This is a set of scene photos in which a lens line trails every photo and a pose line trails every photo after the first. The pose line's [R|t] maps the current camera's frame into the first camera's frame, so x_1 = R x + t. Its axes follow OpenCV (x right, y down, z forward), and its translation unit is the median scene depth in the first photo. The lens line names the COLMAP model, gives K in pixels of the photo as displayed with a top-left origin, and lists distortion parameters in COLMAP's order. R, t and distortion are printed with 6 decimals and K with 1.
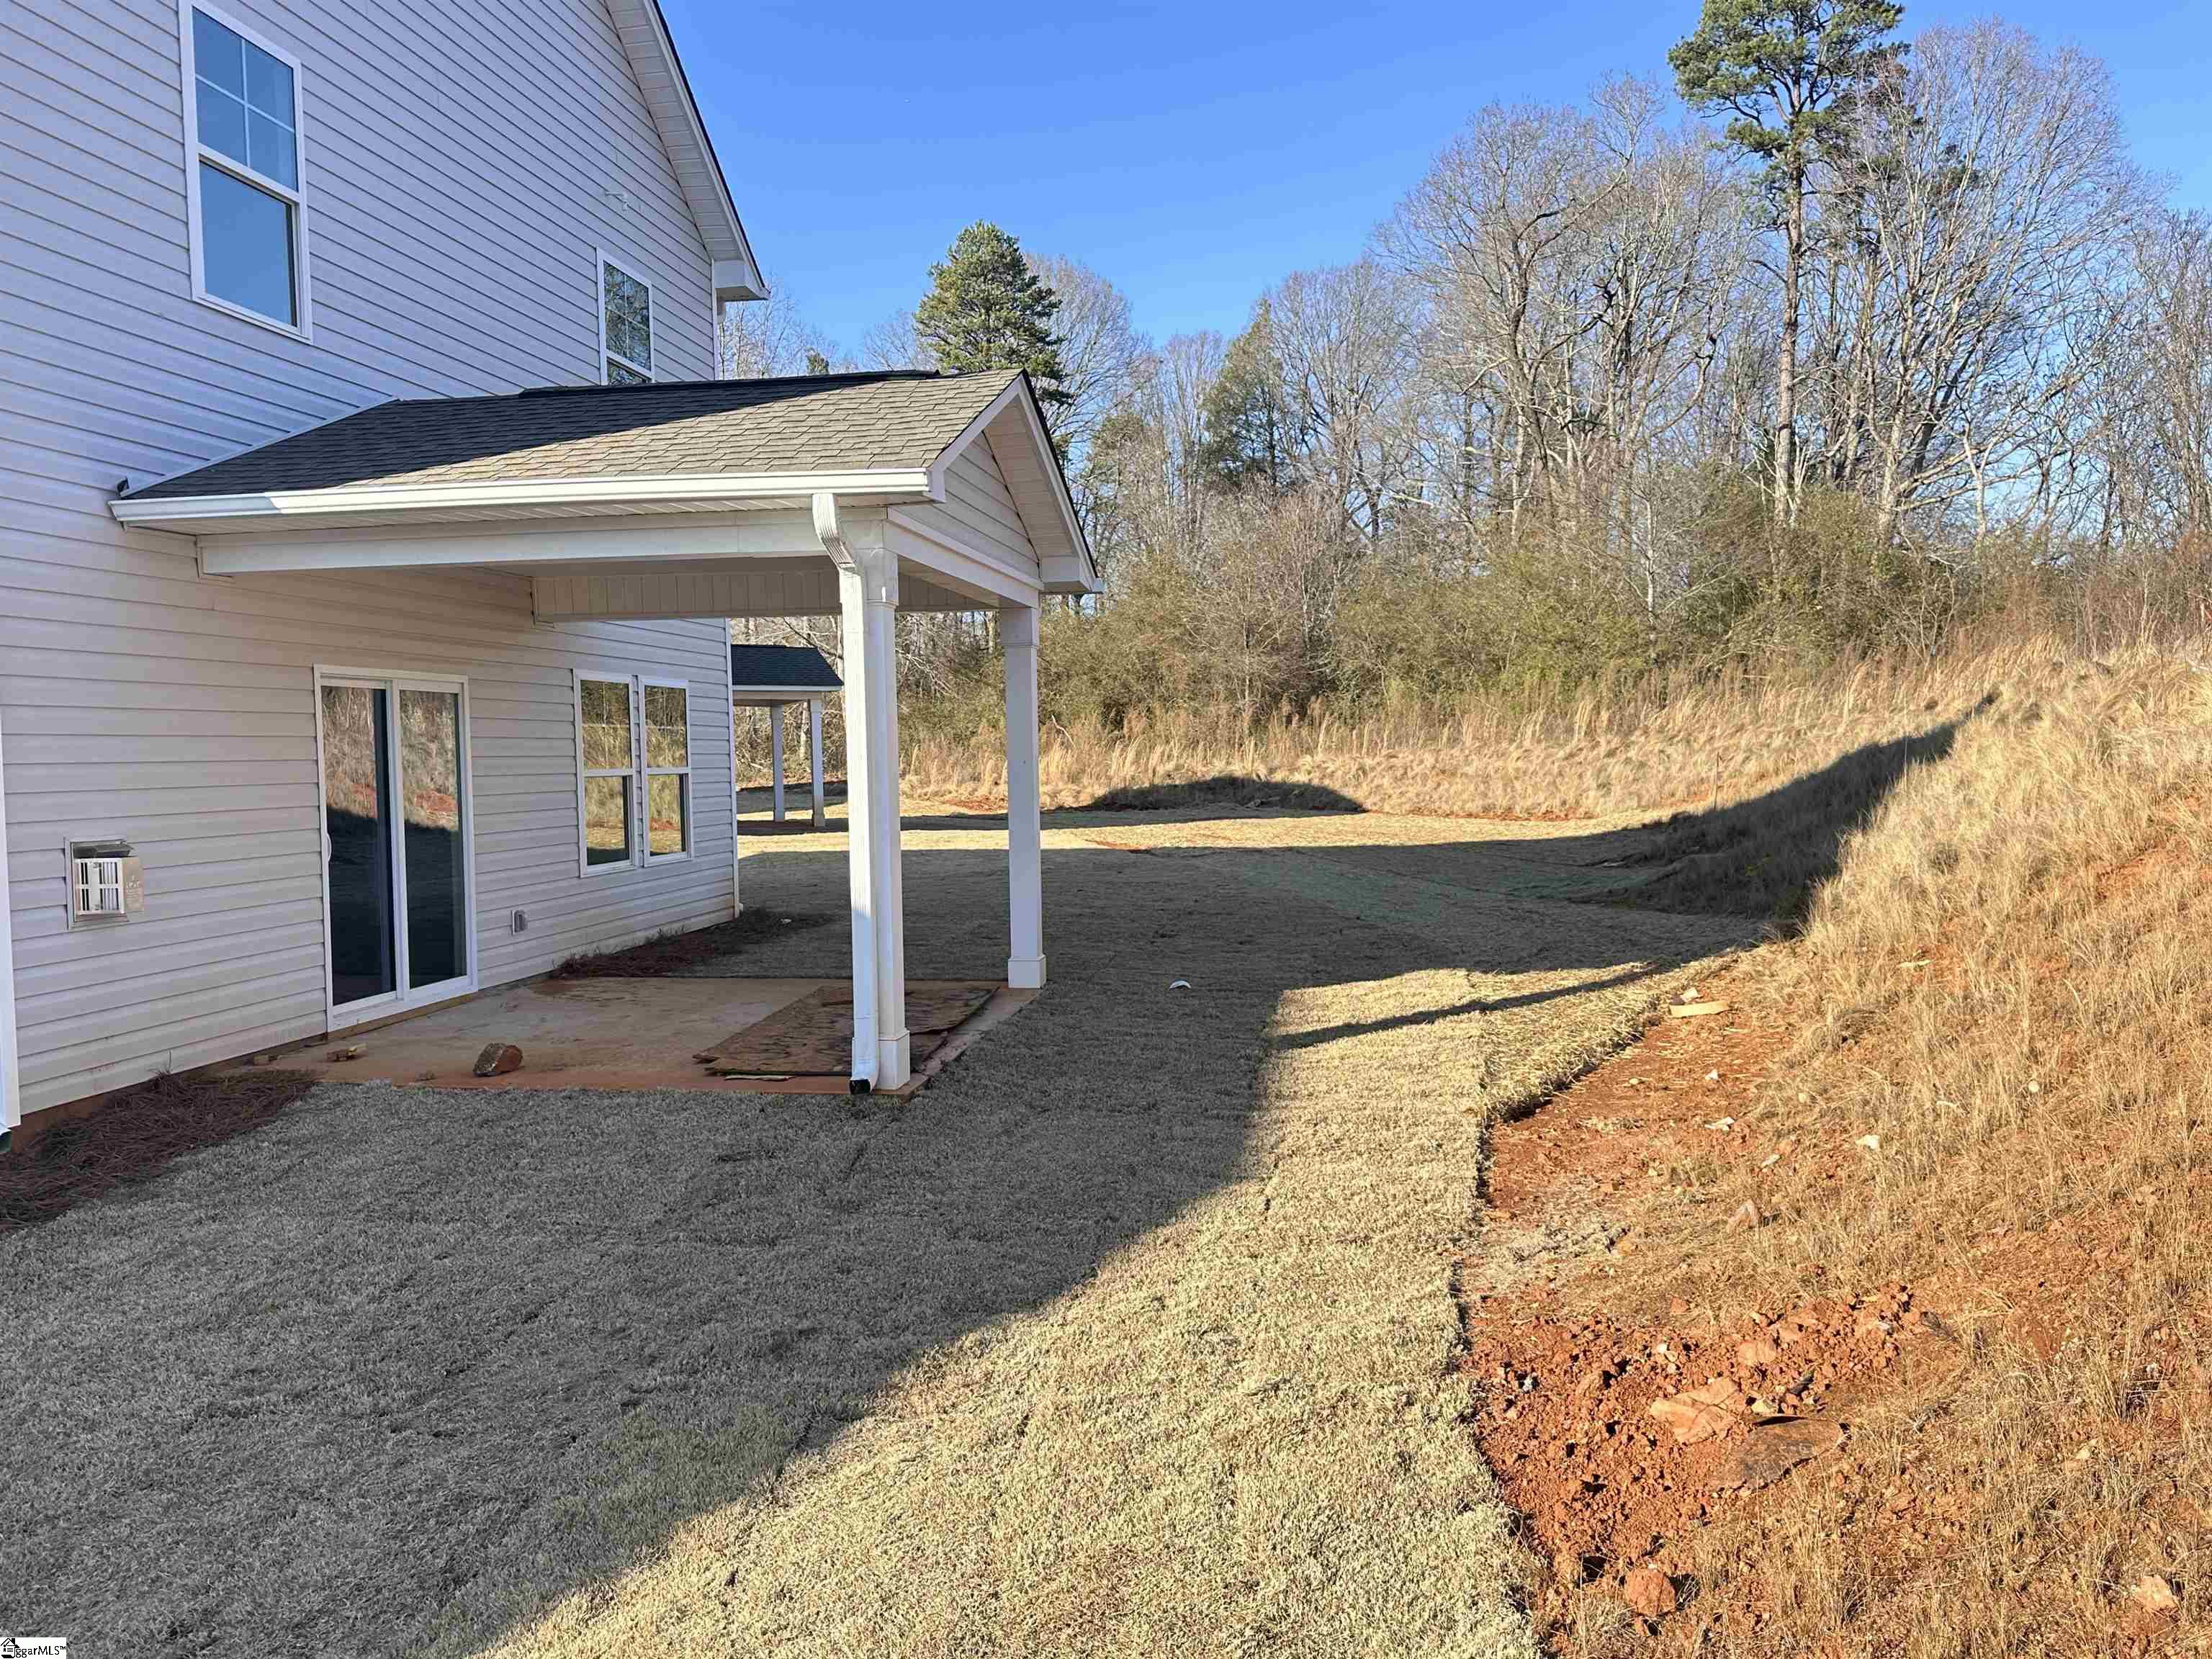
lens RADIAL K [[1642.7, 0, 1106.0], [0, 1642.7, 829.5], [0, 0, 1]] dist [-0.005682, -0.002044]
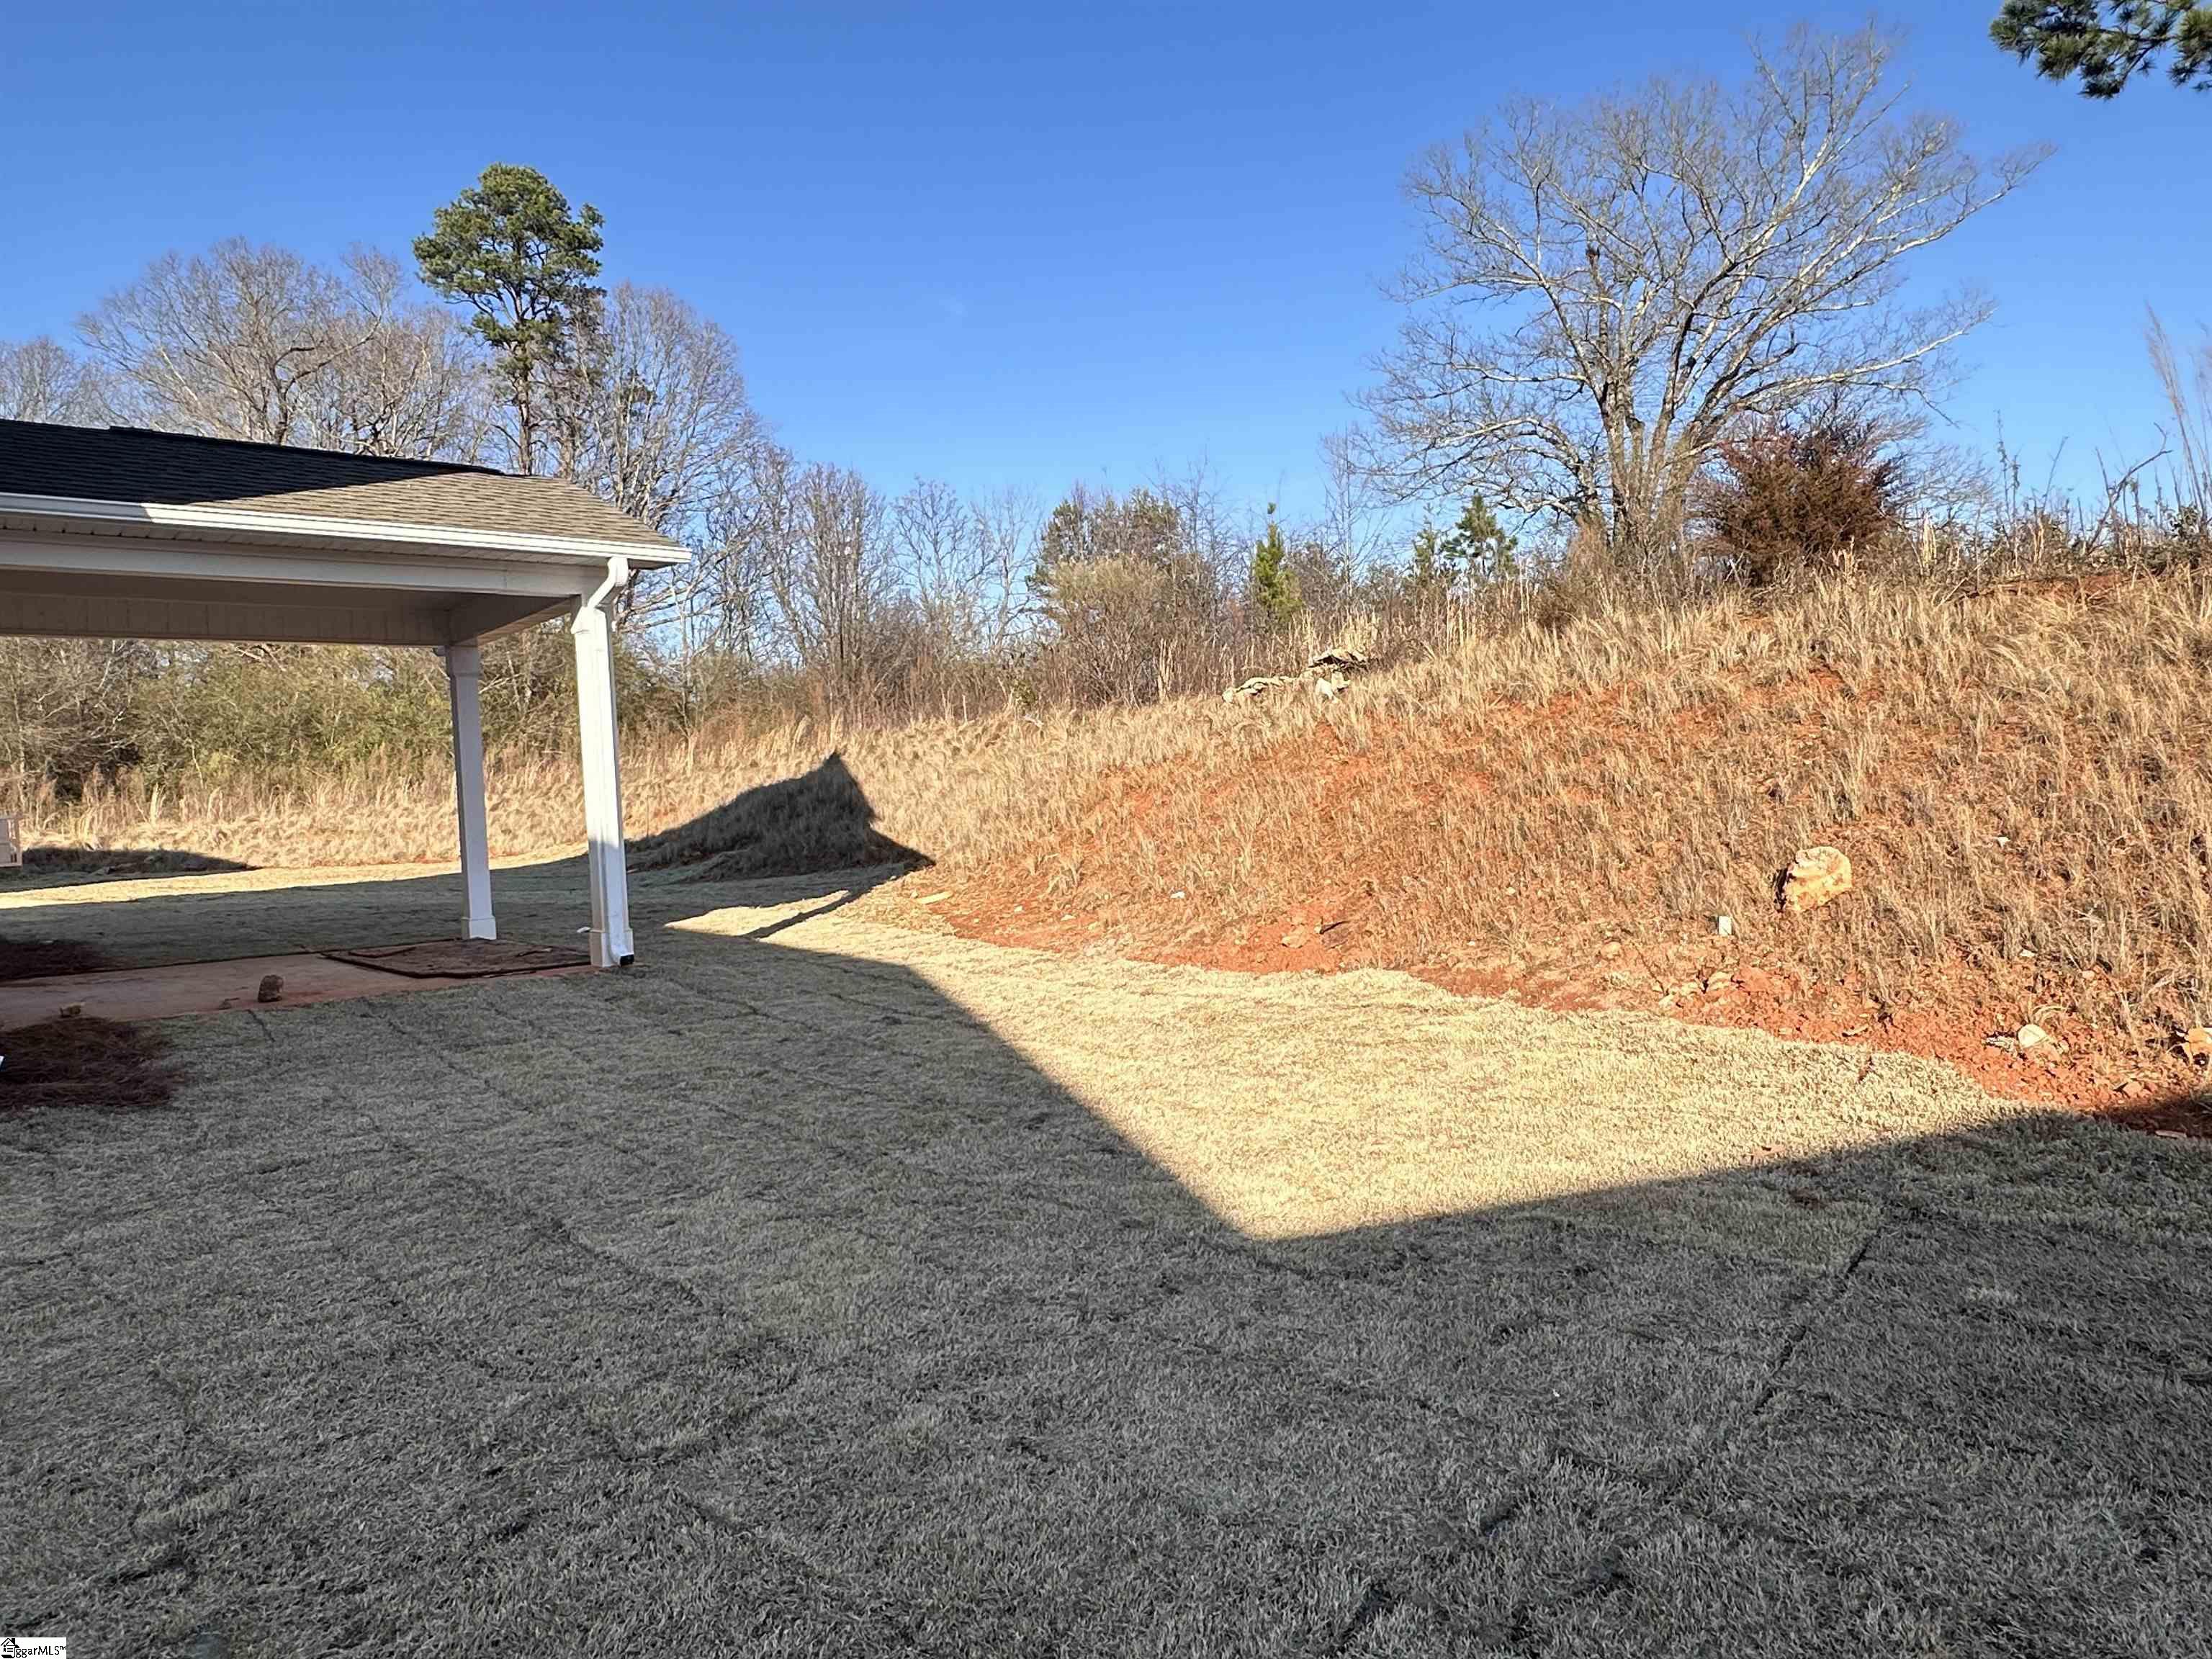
lens RADIAL K [[1360.5, 0, 1106.0], [0, 1360.5, 829.5], [0, 0, 1]] dist [0.001494, -0.000918]
pose [[0.642487, -0.040870, 0.765206, -0.126667], [0.077043, 0.996962, -0.011440, 0.012875], [-0.762414, 0.066304, 0.643684, -0.015821]]
